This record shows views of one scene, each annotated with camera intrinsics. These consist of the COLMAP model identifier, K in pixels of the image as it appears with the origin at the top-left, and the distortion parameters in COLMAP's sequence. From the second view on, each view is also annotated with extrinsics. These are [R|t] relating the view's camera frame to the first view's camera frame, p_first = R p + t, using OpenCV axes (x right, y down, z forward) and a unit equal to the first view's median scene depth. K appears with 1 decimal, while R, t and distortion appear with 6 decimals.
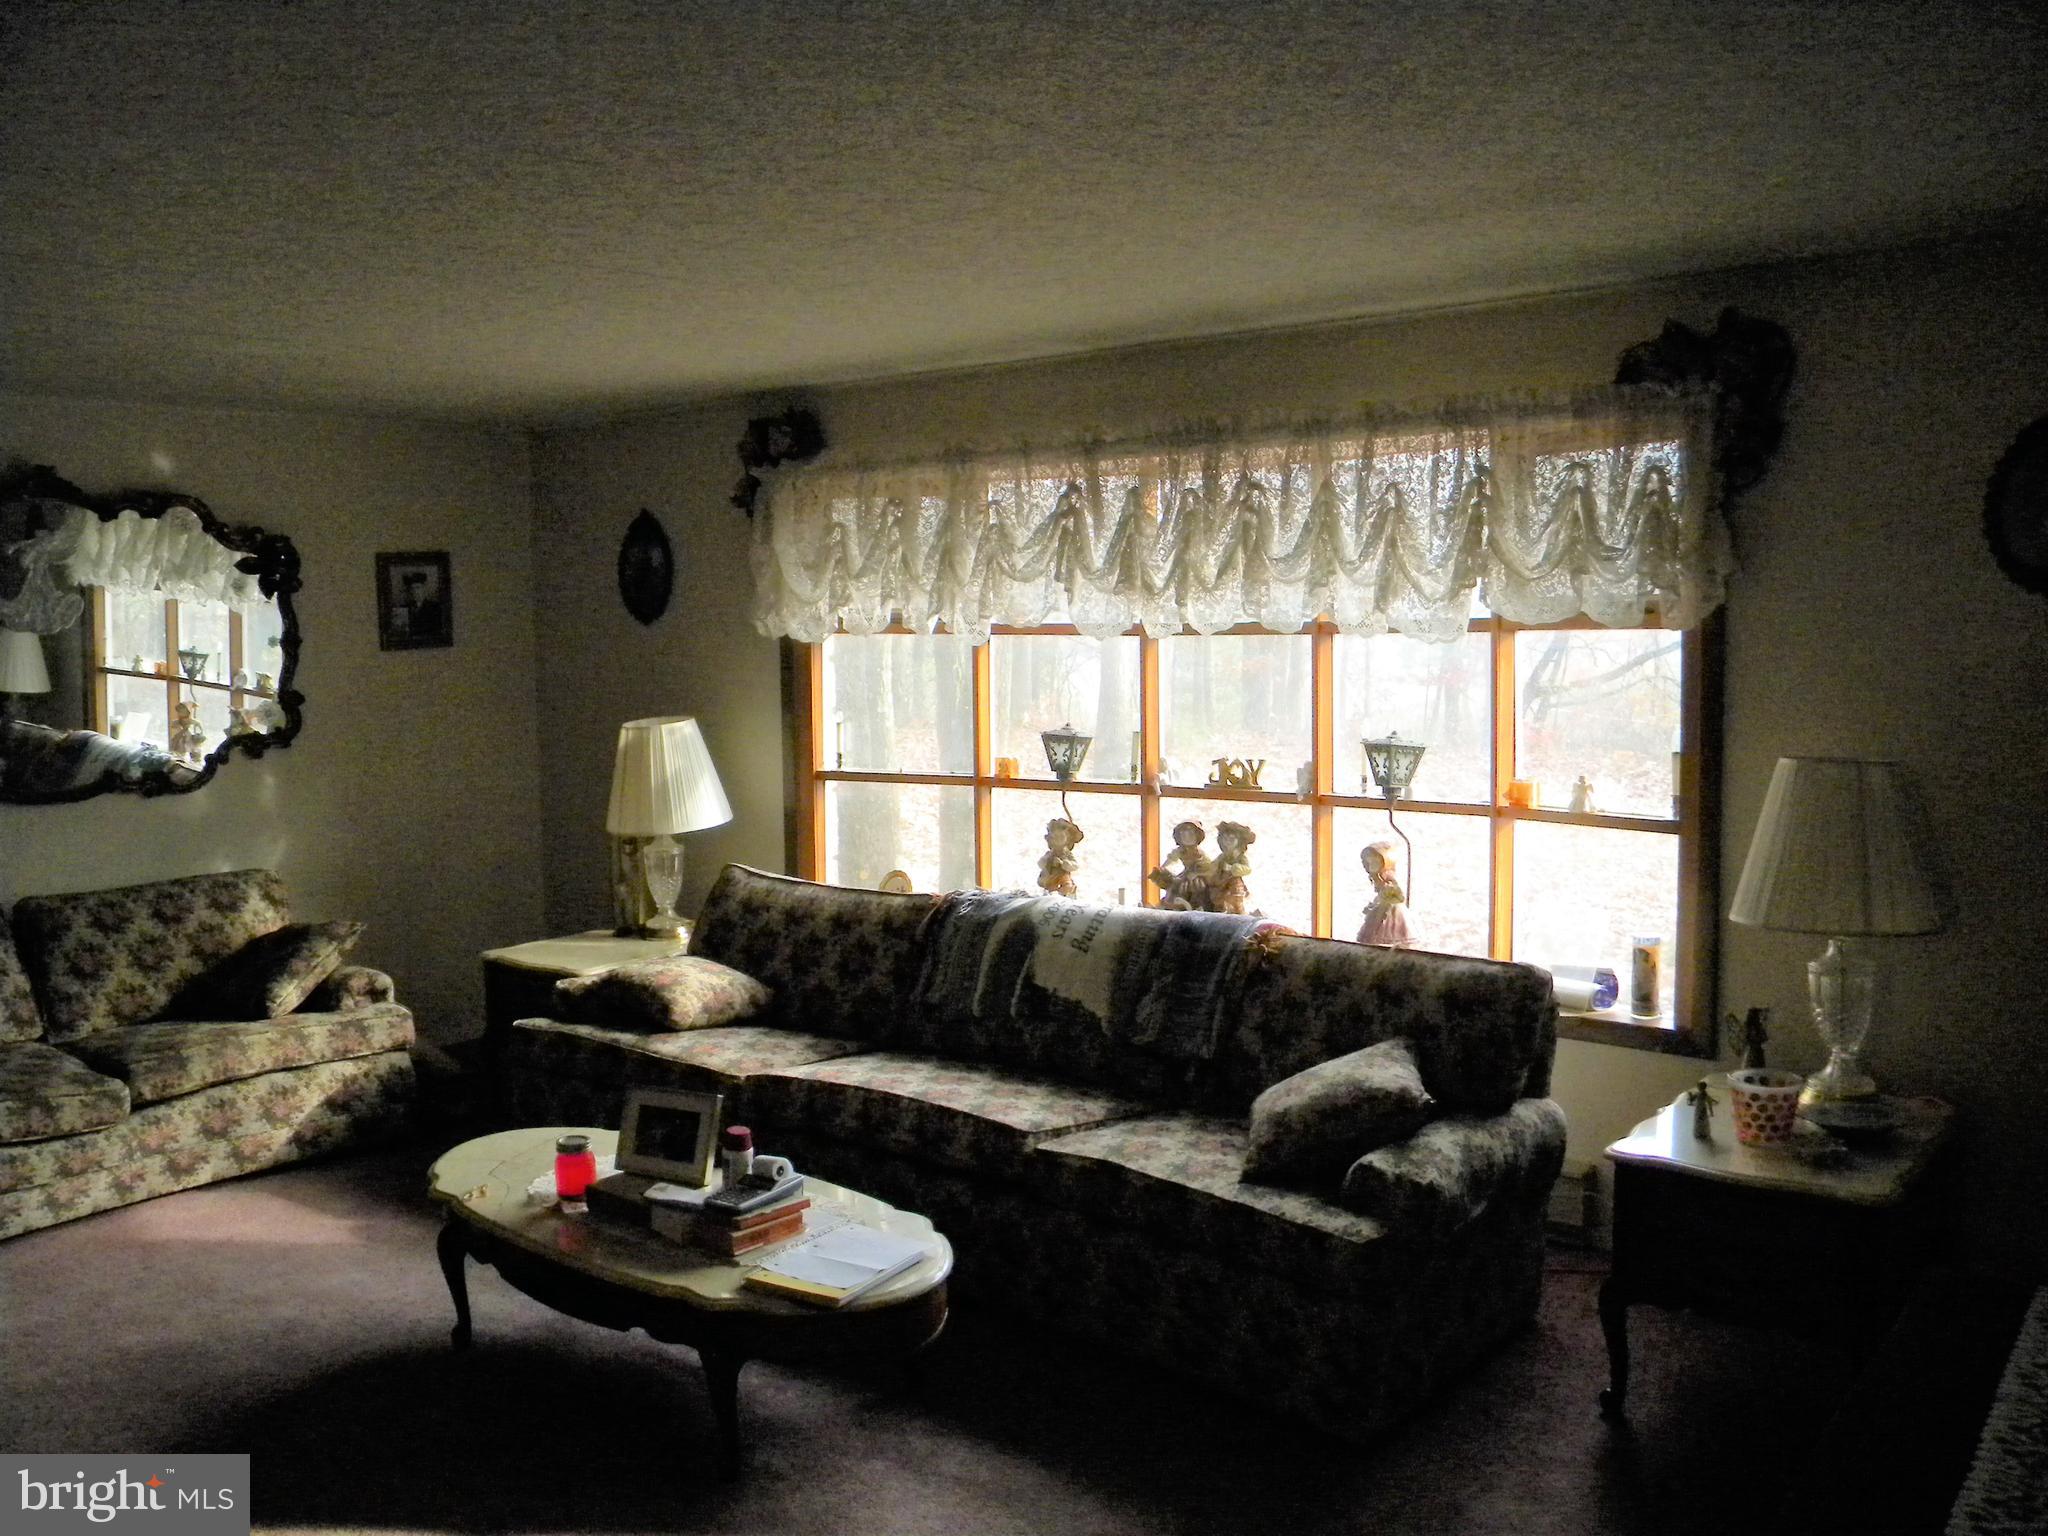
lens RADIAL K [[1746.5, 0, 988.5], [0, 1746.5, 766.4], [0, 0, 1]] dist [-0.206389, 0.218213]
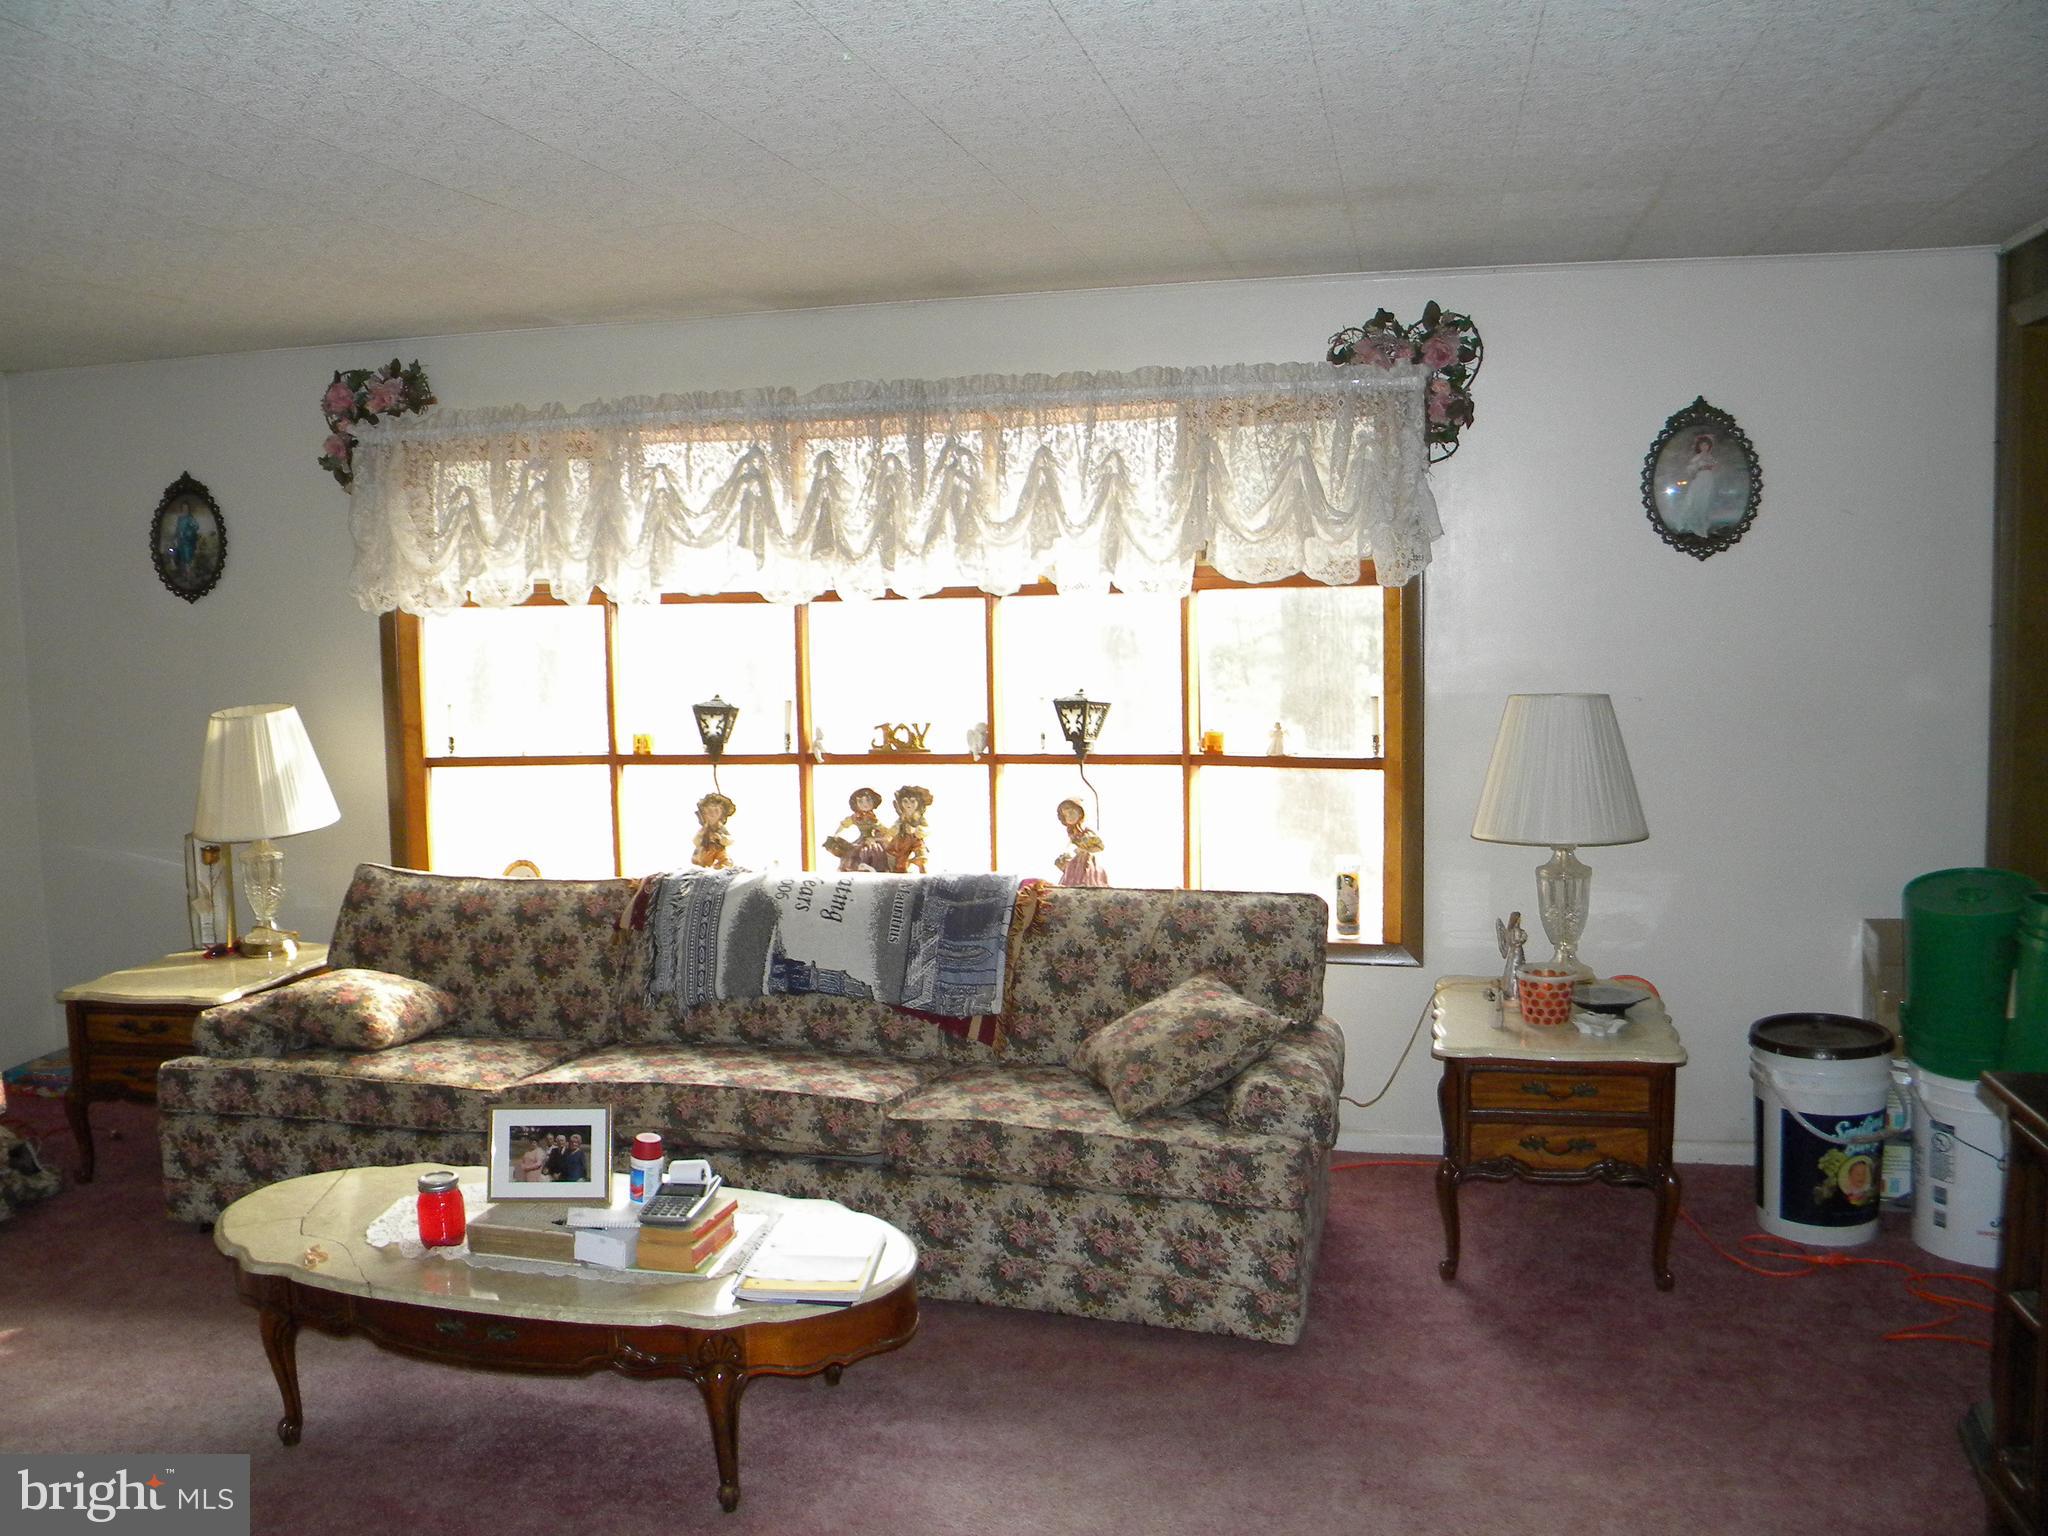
lens RADIAL K [[1746.5, 0, 988.5], [0, 1746.5, 766.4], [0, 0, 1]] dist [-0.206389, 0.218213]
pose [[0.899979, -0.050149, 0.433038, -0.277349], [0.045280, 0.998742, 0.021558, 0.001446], [-0.433574, 0.000206, 0.901118, 0.072523]]
